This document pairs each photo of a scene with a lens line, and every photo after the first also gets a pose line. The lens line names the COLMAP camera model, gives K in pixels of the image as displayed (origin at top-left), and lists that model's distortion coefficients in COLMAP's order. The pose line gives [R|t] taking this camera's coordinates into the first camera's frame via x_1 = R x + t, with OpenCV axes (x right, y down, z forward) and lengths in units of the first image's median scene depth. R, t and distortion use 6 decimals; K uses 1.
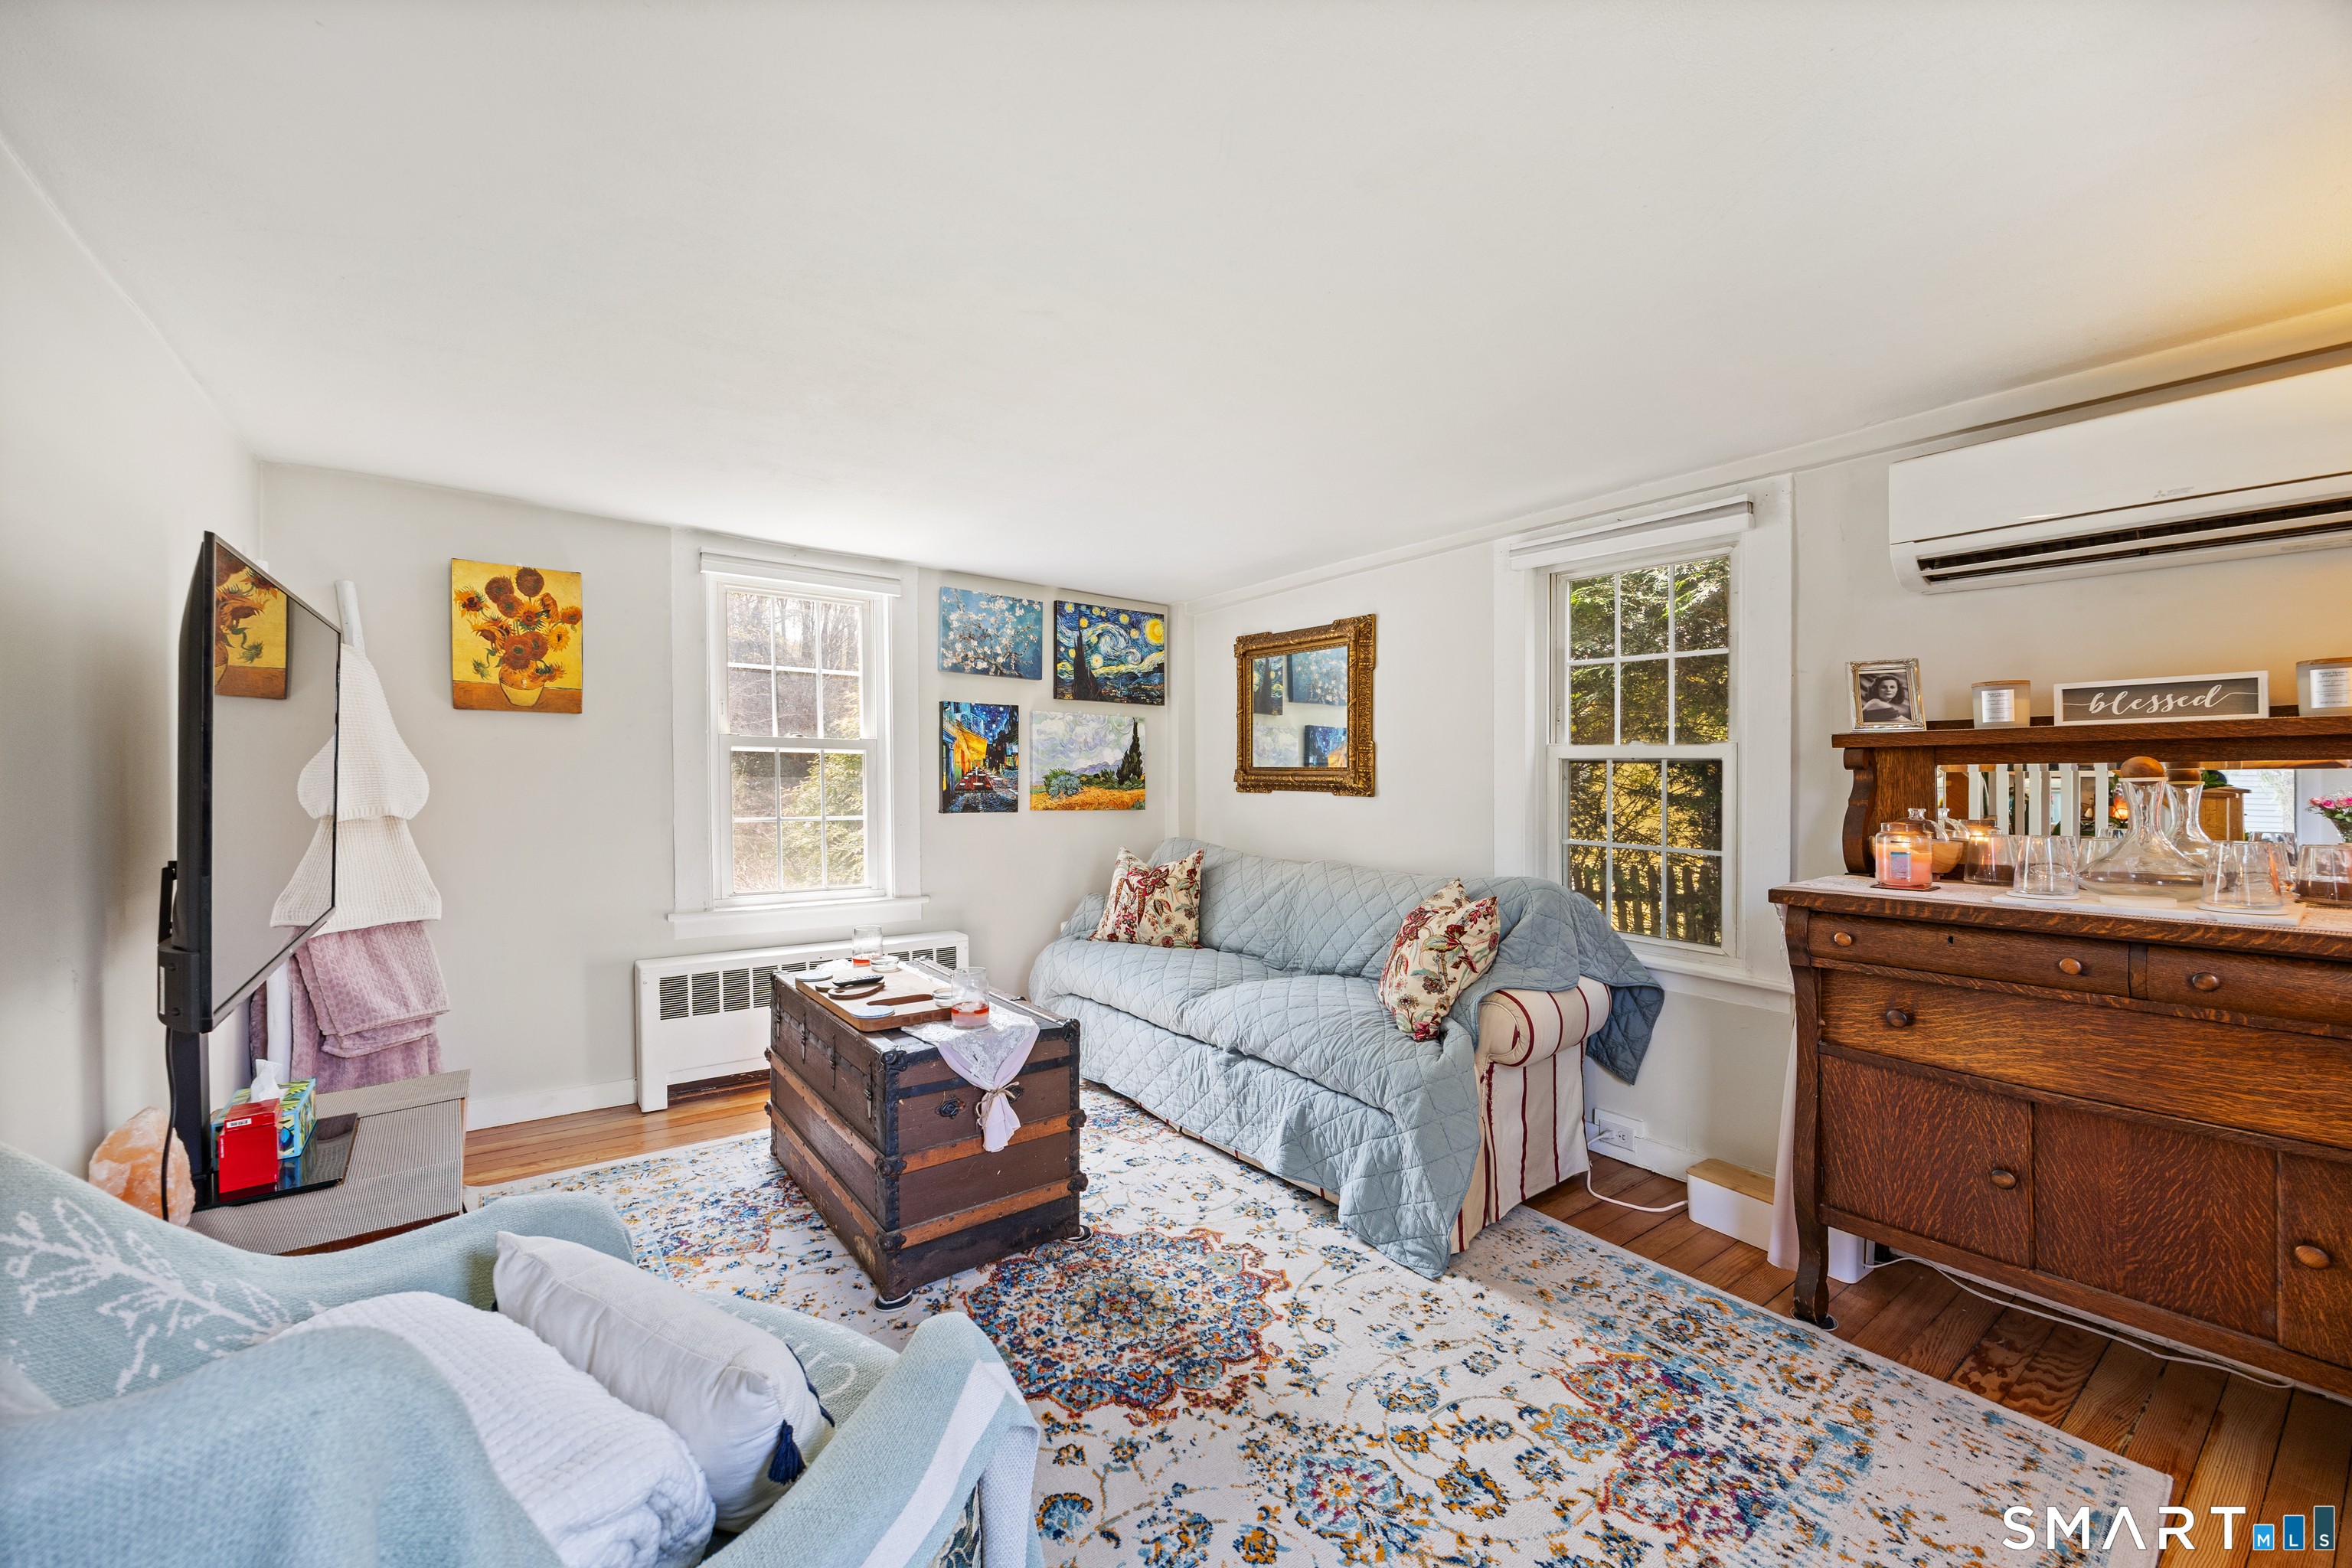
lens RADIAL K [[945.0, 0, 1173.3], [0, 945.0, 786.6], [0, 0, 1]] dist [0.001089, 0.000252]
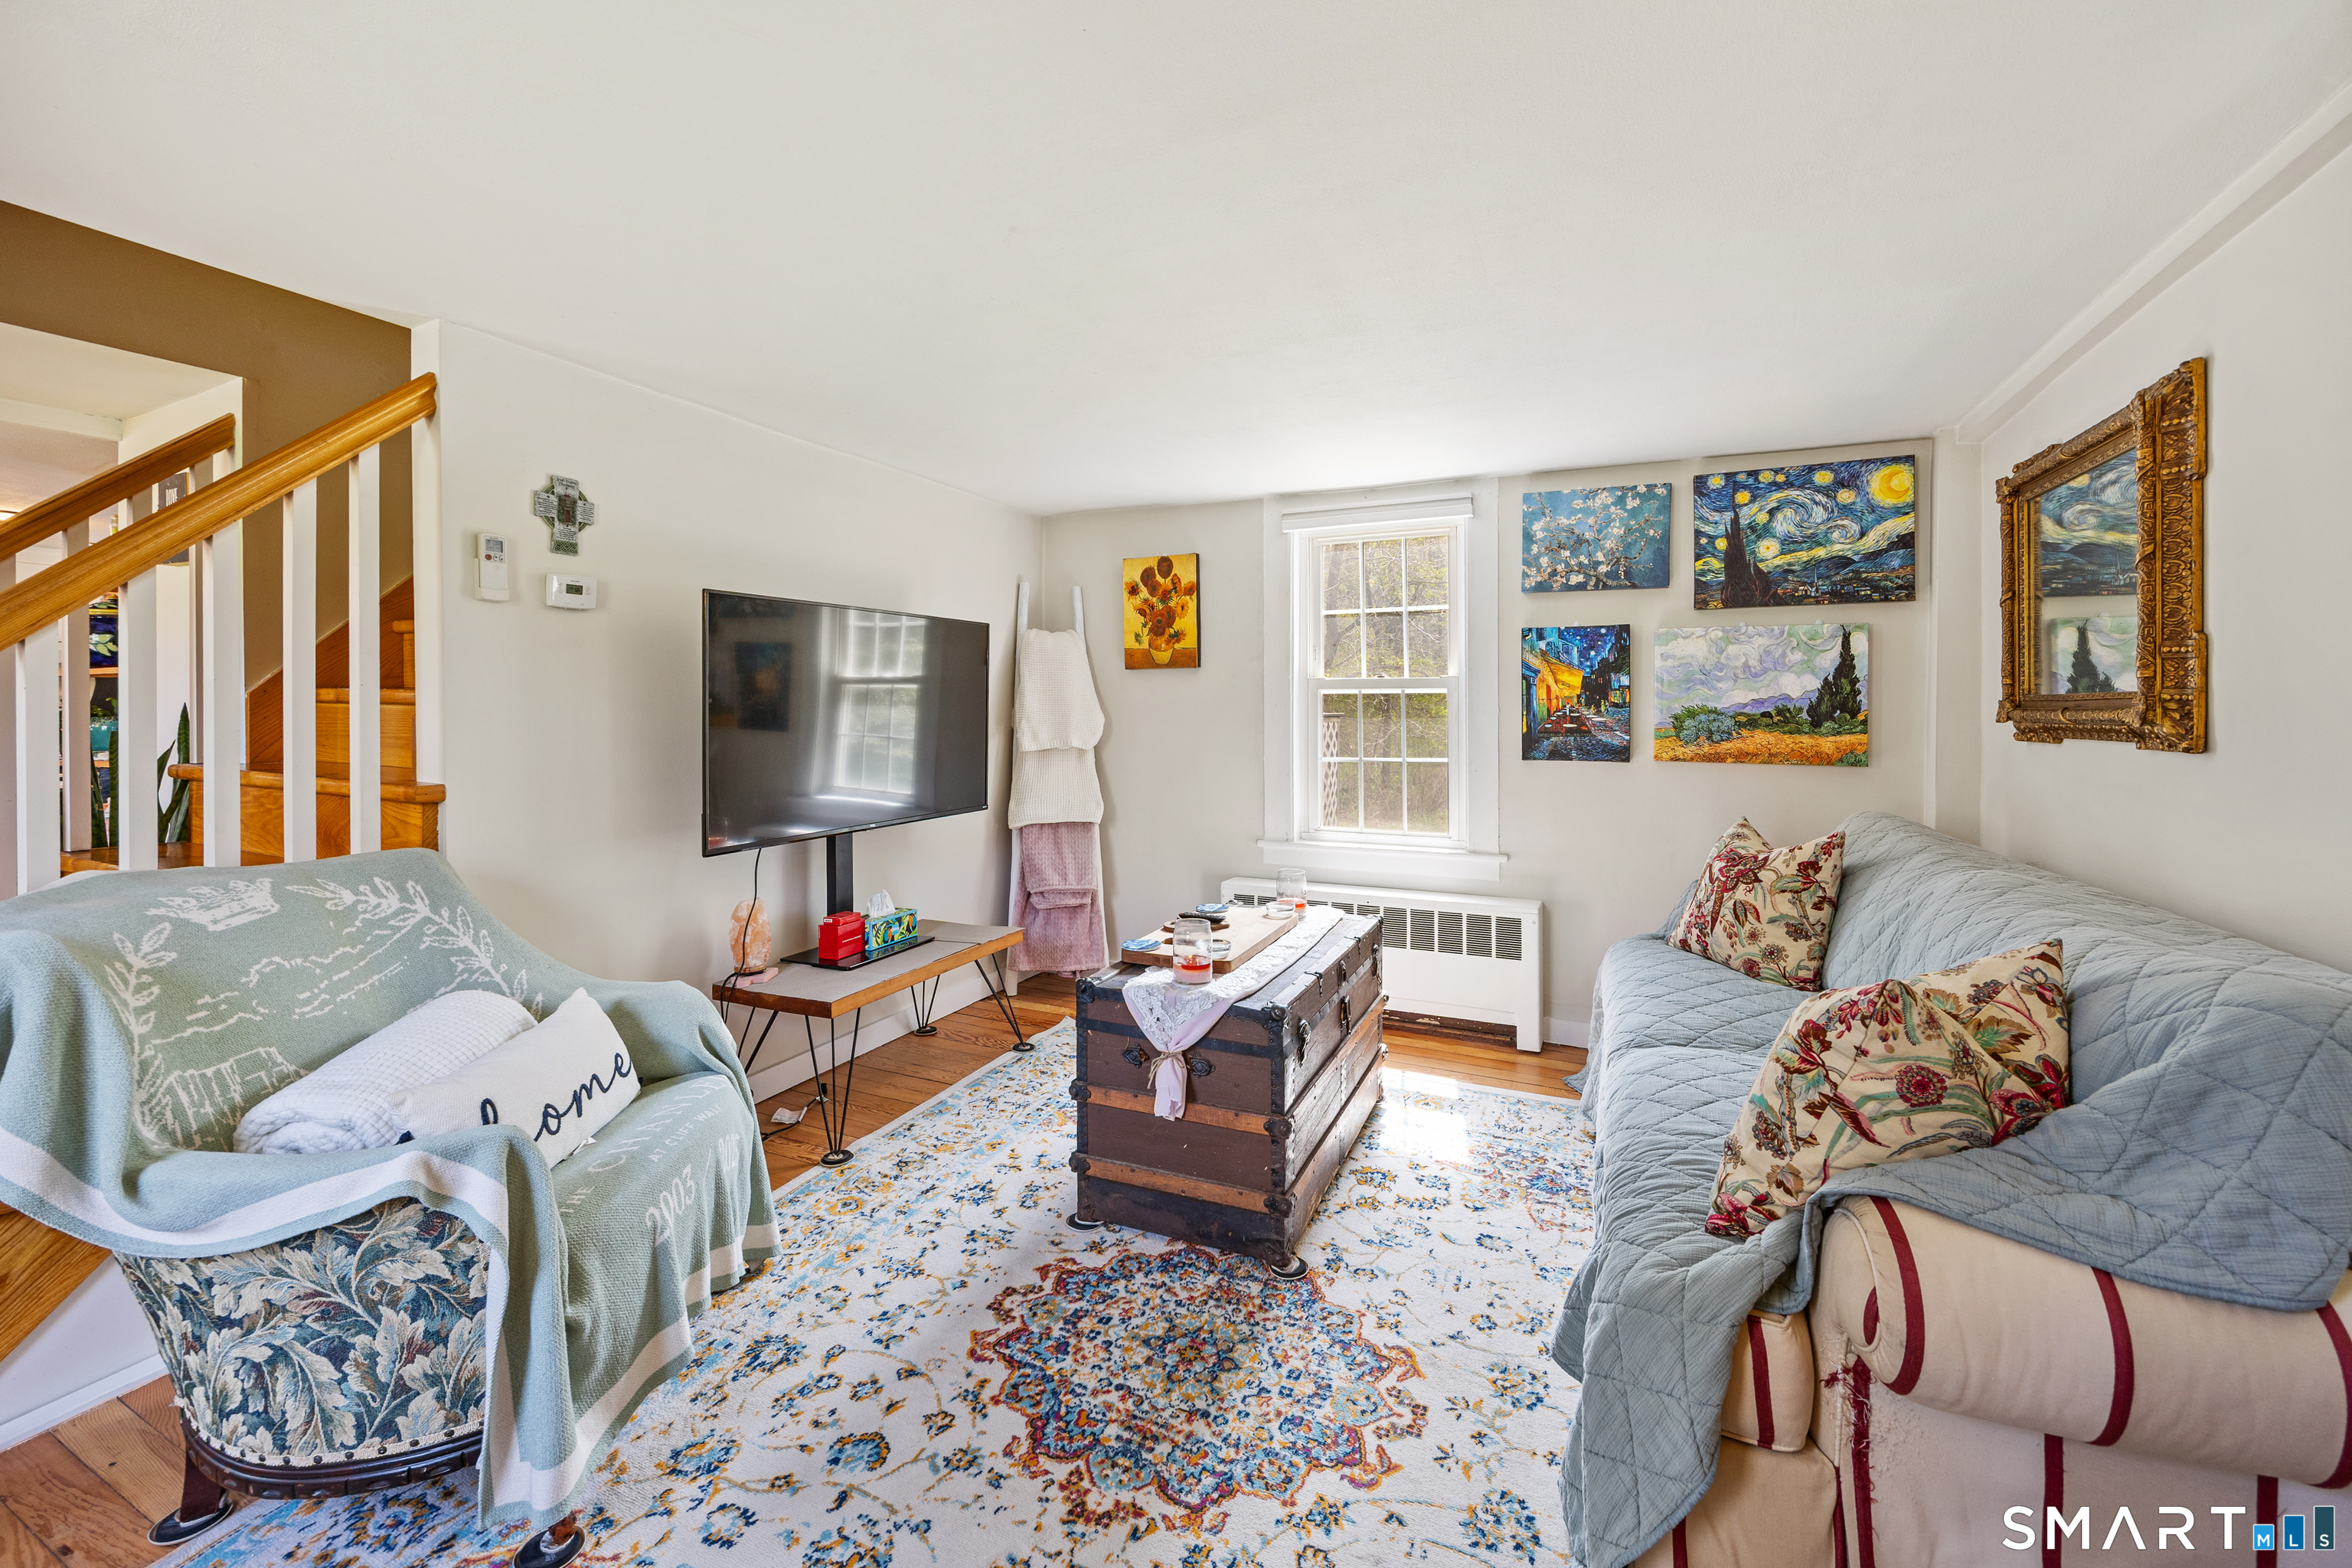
lens RADIAL K [[945.0, 0, 1149.6], [0, 945.0, 718.6], [0, 0, 1]] dist [0.001089, 0.000252]
pose [[0.469160, -0.006126, -0.883092, 0.372205], [-0.005674, 0.999934, -0.009950, 0.001497], [0.883095, 0.009679, 0.469094, 0.324603]]
